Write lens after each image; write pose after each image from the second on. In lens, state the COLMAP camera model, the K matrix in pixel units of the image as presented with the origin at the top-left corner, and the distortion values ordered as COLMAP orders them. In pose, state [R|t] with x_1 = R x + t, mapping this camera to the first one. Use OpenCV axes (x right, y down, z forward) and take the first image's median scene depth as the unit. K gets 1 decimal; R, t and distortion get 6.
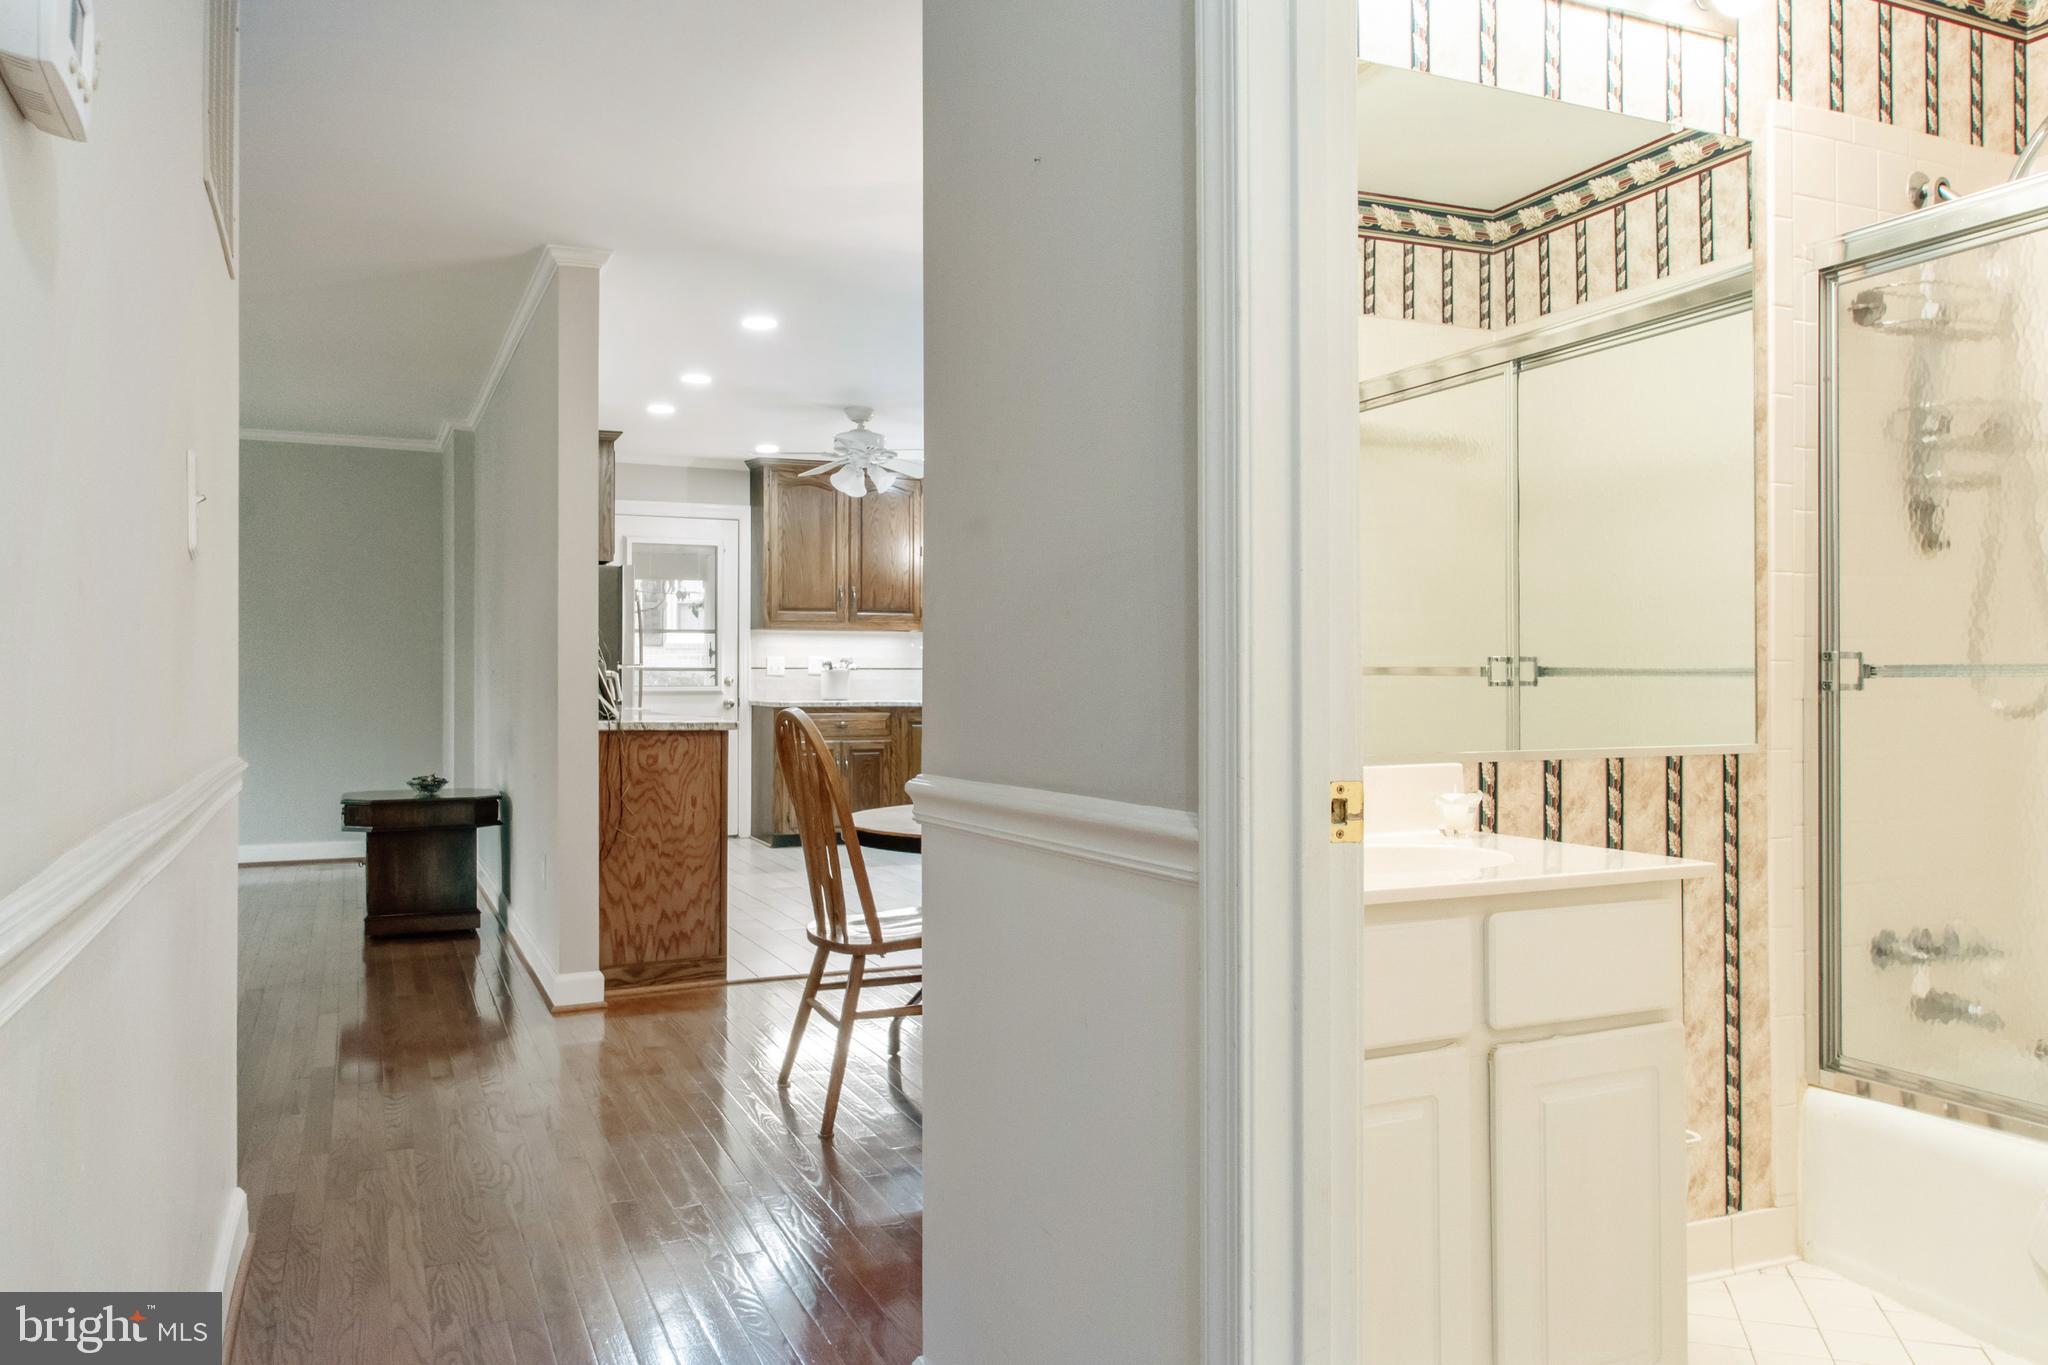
lens RADIAL K [[1461.3, 0, 1024.0], [0, 1461.3, 682.5], [0, 0, 1]] dist [0.000335, 0.000161]
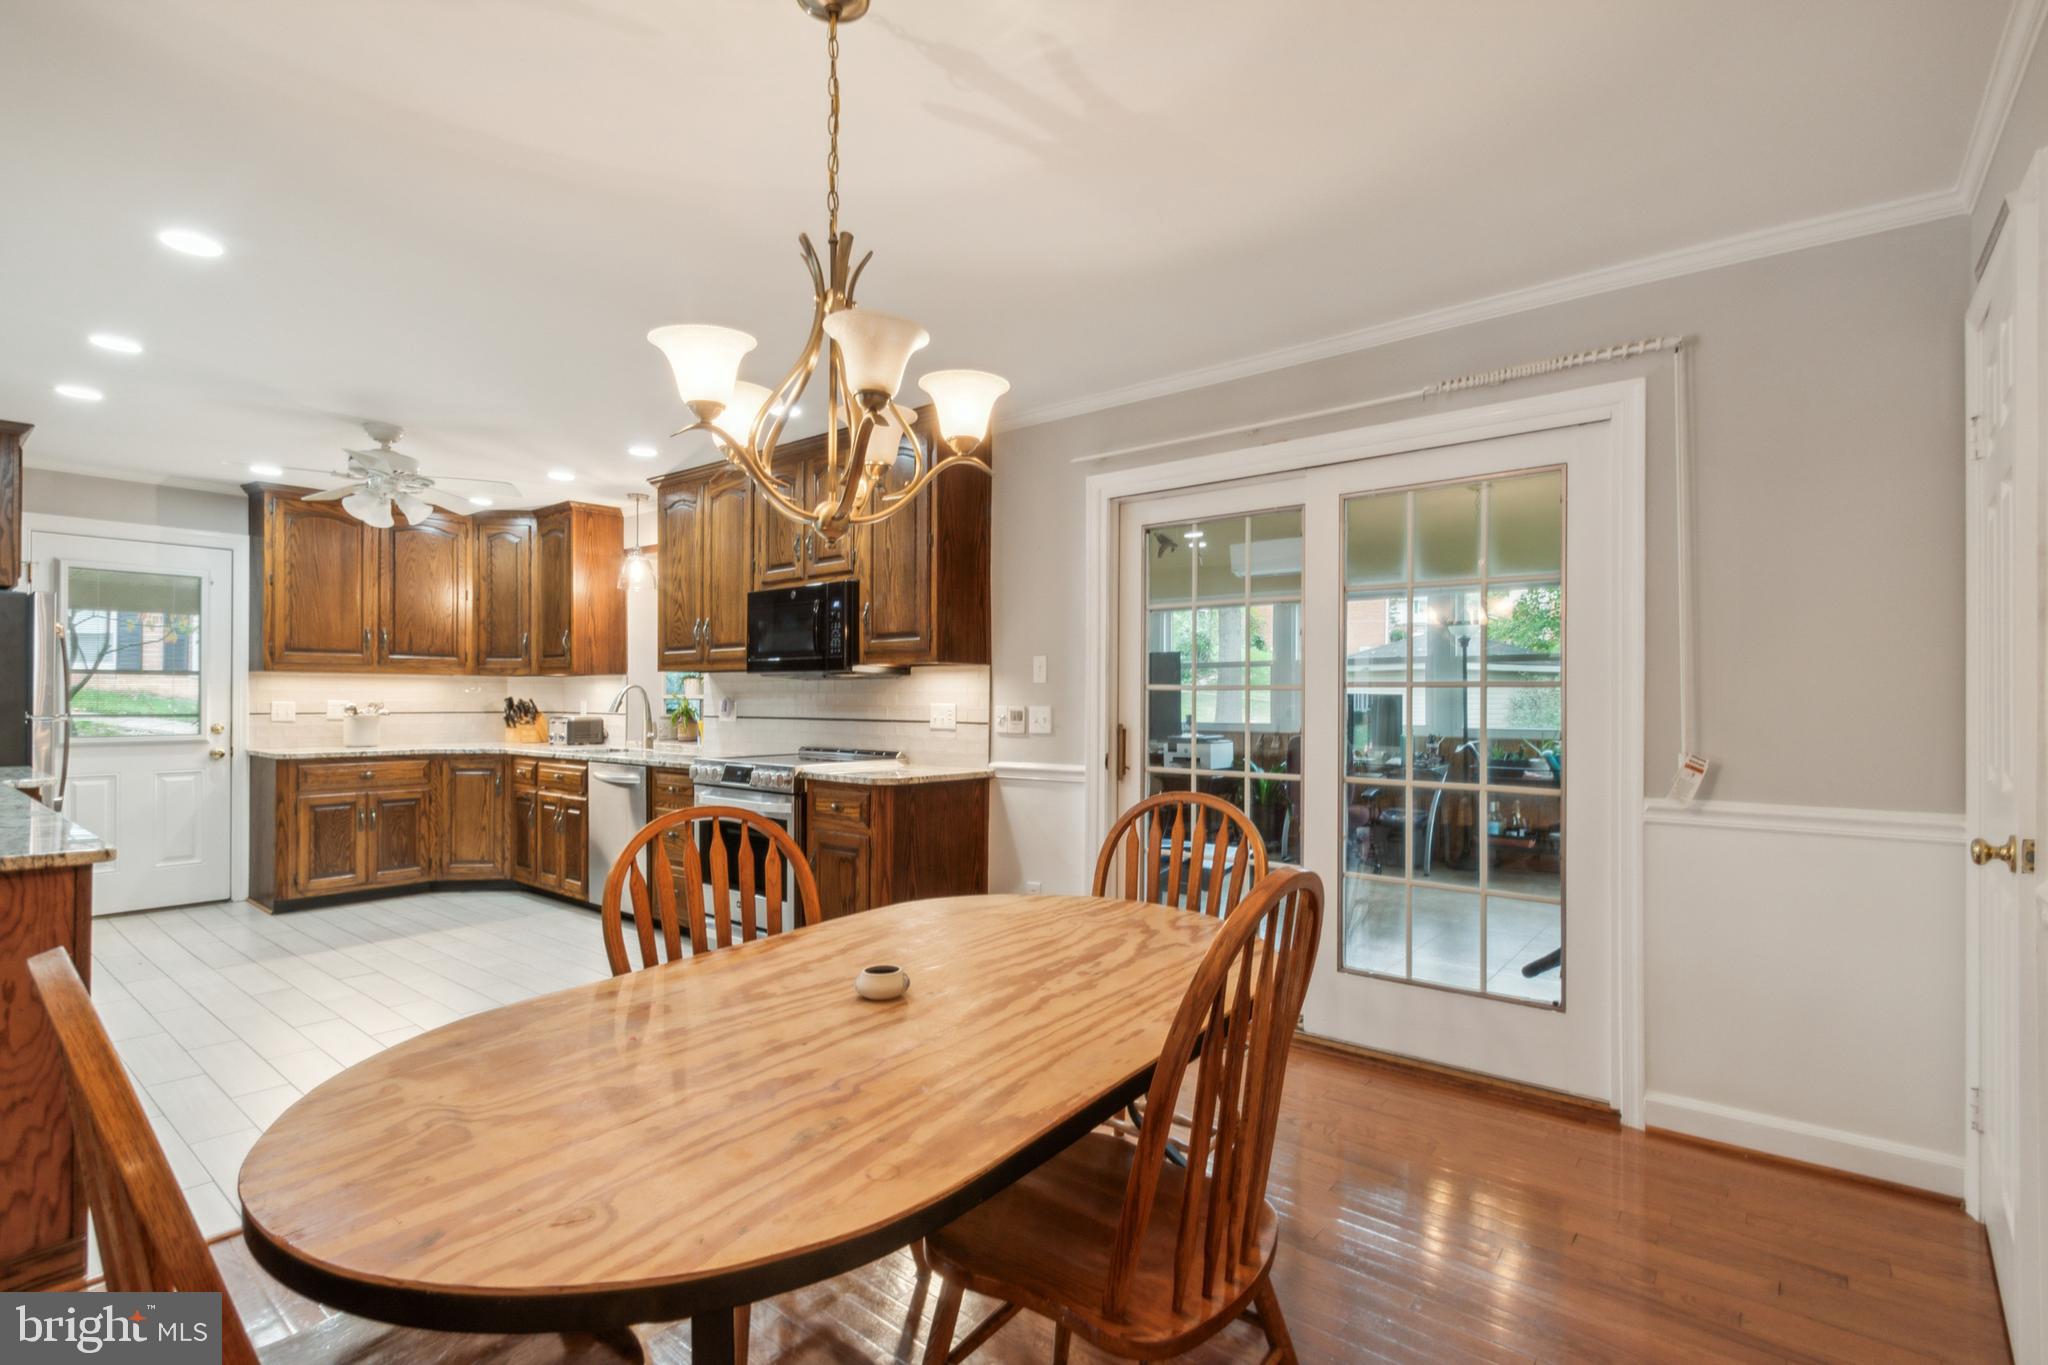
lens RADIAL K [[950.2, 0, 1033.8], [0, 950.2, 698.9], [0, 0, 1]] dist [0.000116, -0.000626]
pose [[0.893644, 0.001855, 0.448773, -0.016221], [-0.001630, 0.999998, -0.000888, -0.019853], [-0.448774, 0.000062, 0.893645, 0.260334]]
